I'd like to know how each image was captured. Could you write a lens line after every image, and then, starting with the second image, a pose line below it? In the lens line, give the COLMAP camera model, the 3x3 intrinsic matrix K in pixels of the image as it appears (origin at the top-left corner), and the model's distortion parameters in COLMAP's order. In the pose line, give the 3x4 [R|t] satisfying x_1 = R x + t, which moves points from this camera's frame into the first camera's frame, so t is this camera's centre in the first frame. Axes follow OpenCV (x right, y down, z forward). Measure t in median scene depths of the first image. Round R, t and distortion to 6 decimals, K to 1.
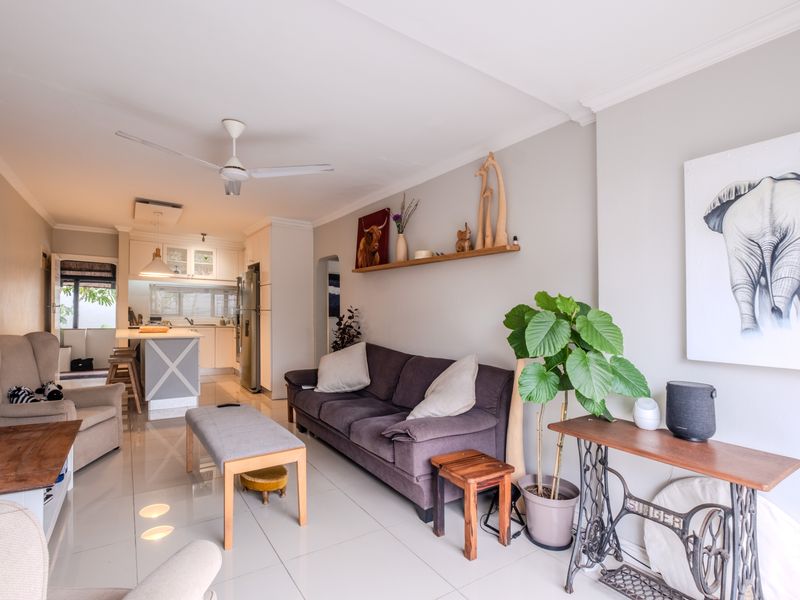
lens RADIAL K [[389.4, 0, 397.7], [0, 389.4, 302.5], [0, 0, 1]] dist [0.005129, -0.004464]
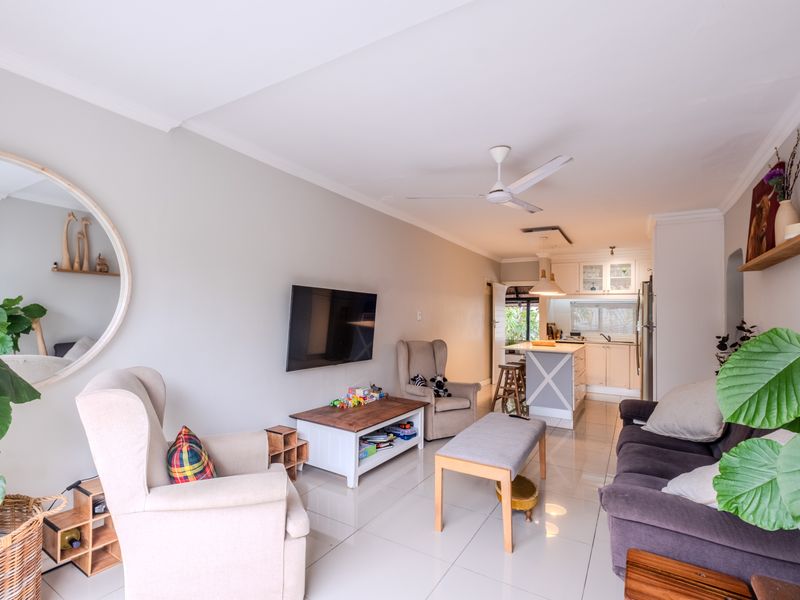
lens RADIAL K [[389.4, 0, 391.1], [0, 389.4, 319.4], [0, 0, 1]] dist [0.005129, -0.004464]
pose [[0.428494, -0.007831, -0.903511, 0.173602], [0.009187, 0.999949, -0.004310, 0.002187], [0.903498, -0.006453, 0.428544, 0.118121]]
